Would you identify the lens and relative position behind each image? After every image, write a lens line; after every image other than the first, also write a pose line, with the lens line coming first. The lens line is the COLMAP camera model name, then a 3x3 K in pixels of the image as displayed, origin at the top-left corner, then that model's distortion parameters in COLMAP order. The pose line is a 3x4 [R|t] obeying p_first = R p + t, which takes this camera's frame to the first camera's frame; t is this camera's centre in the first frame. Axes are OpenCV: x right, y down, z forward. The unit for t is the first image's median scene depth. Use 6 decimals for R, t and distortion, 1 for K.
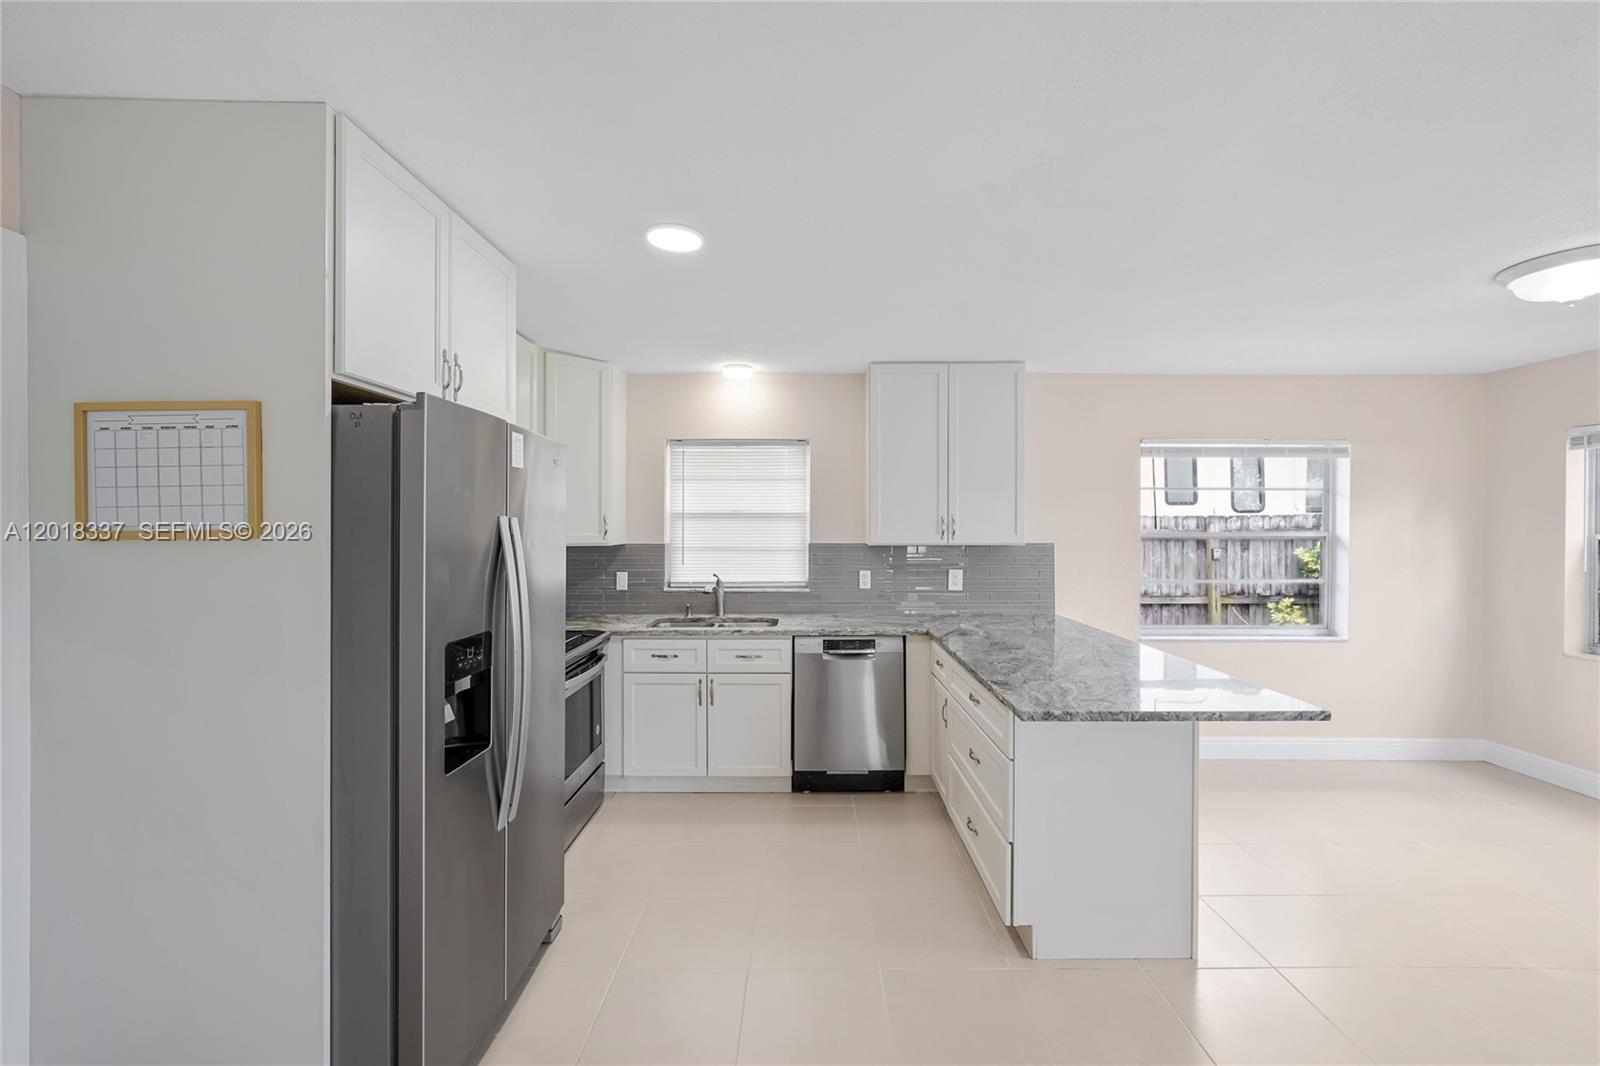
lens RADIAL K [[671.3, 0, 800.0], [0, 671.3, 533.0], [0, 0, 1]] dist [-0.002453, -0.000156]
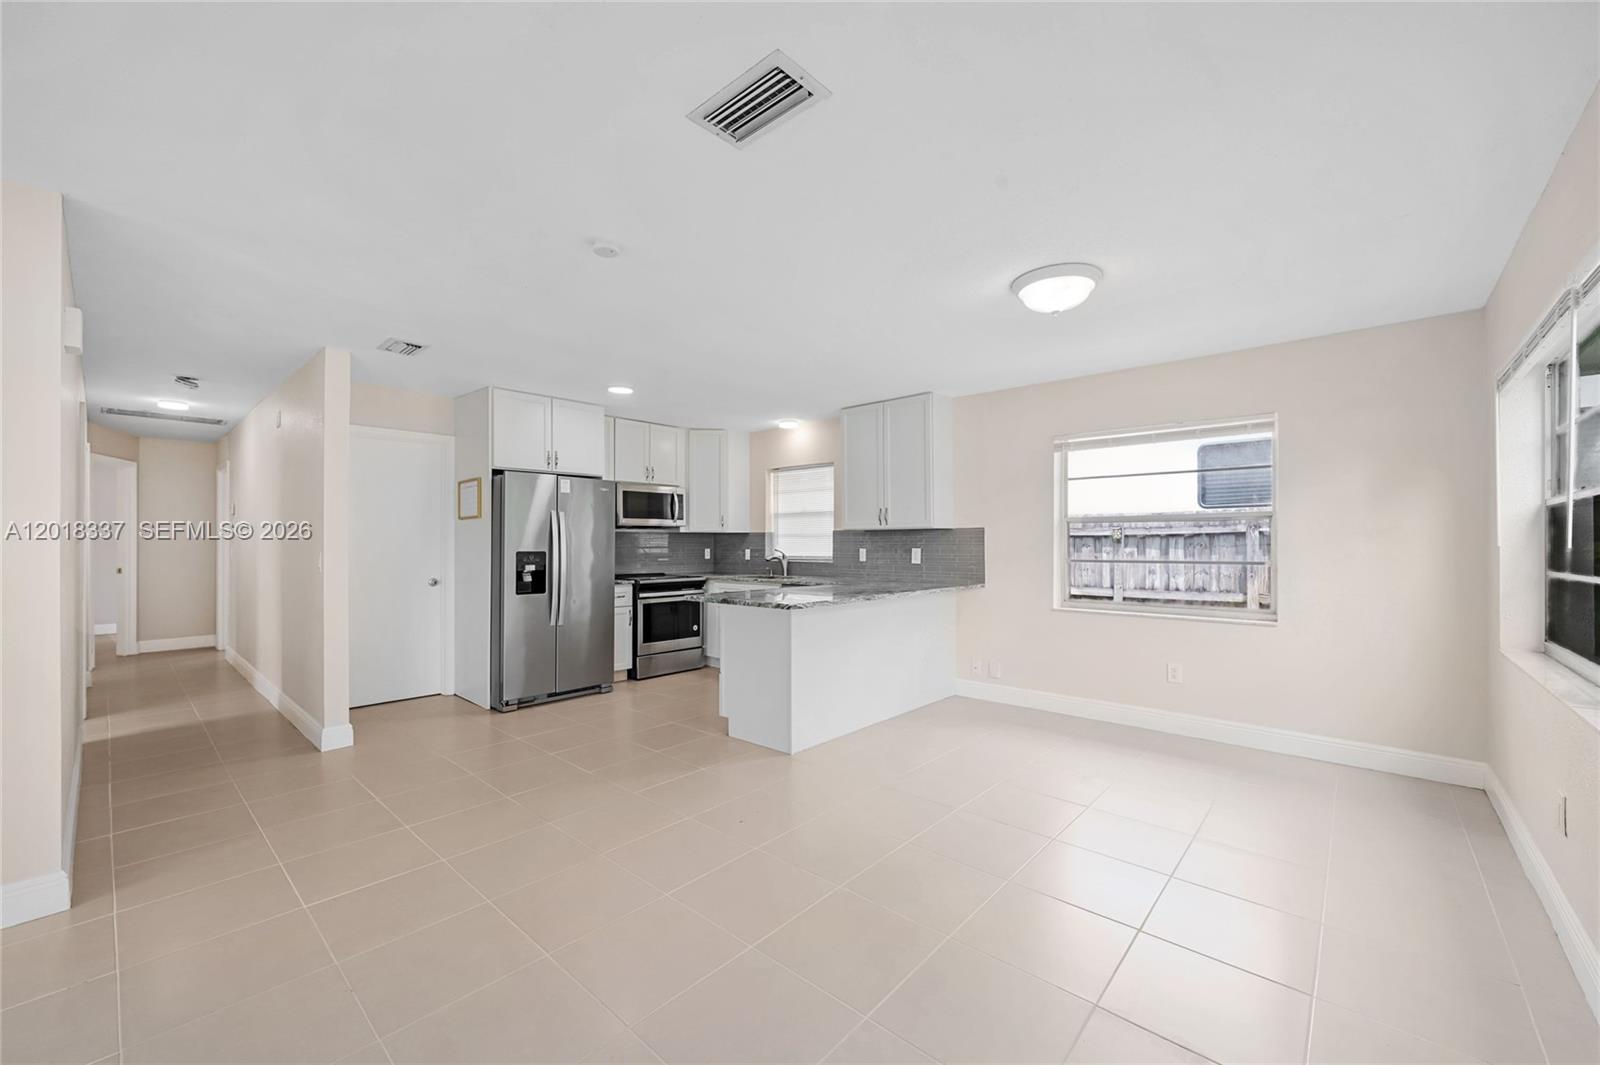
lens RADIAL K [[632.3, 0, 804.2], [0, 632.3, 542.8], [0, 0, 1]] dist [-0.001614, -0.000160]
pose [[0.748195, -0.002435, -0.663474, 0.911275], [-0.004203, 0.999956, -0.008409, 0.055199], [0.663465, 0.009080, 0.748152, -0.106229]]
